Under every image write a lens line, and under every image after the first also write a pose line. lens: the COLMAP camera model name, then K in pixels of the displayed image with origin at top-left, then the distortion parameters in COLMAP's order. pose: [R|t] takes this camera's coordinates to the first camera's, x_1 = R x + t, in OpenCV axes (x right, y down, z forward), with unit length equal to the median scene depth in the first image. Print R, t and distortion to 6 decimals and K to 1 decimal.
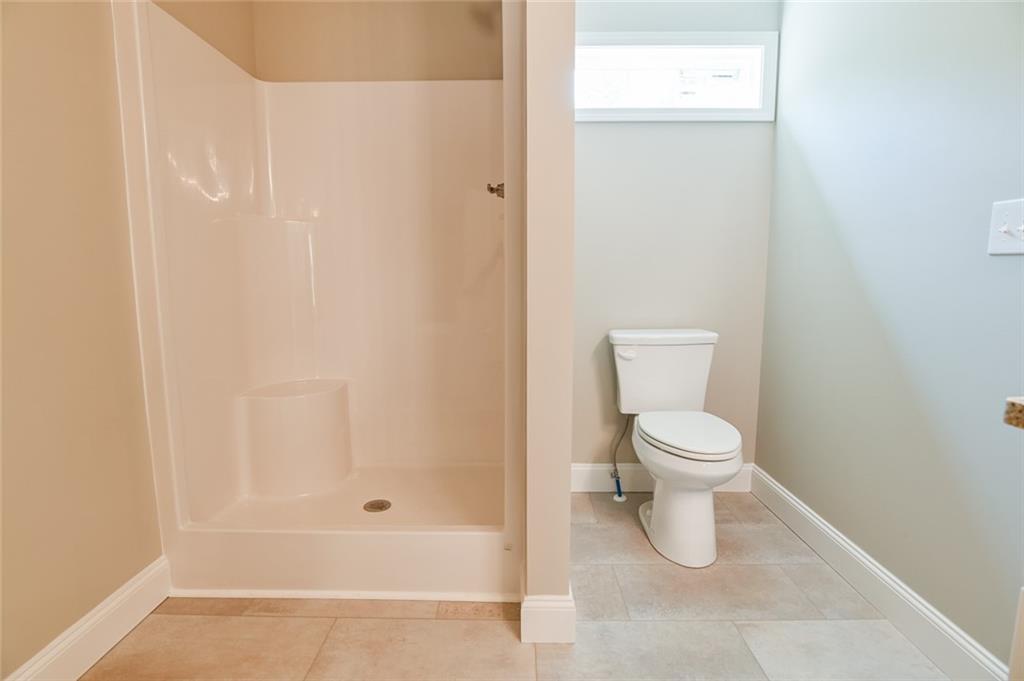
lens RADIAL K [[531.8, 0, 517.6], [0, 531.8, 353.9], [0, 0, 1]] dist [-0.027180, 0.000453]
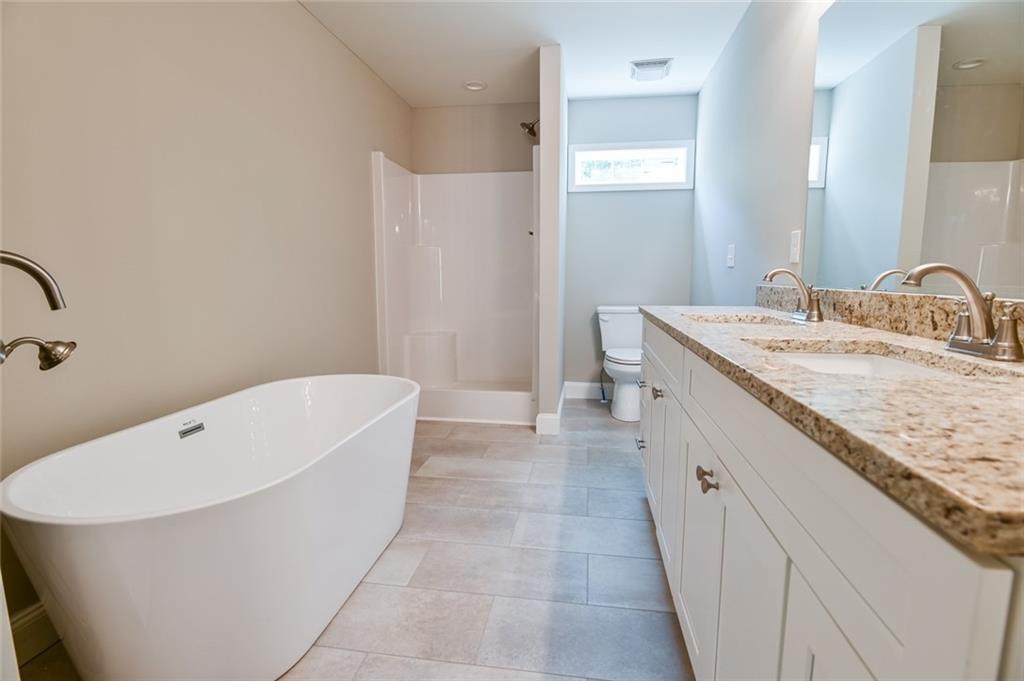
lens RADIAL K [[531.8, 0, 517.6], [0, 531.8, 353.9], [0, 0, 1]] dist [-0.027180, 0.000453]
pose [[0.991560, 0.019700, -0.128146, 0.141793], [-0.019462, 0.999806, 0.003110, 0.122226], [0.128182, -0.000590, 0.991750, -0.864712]]
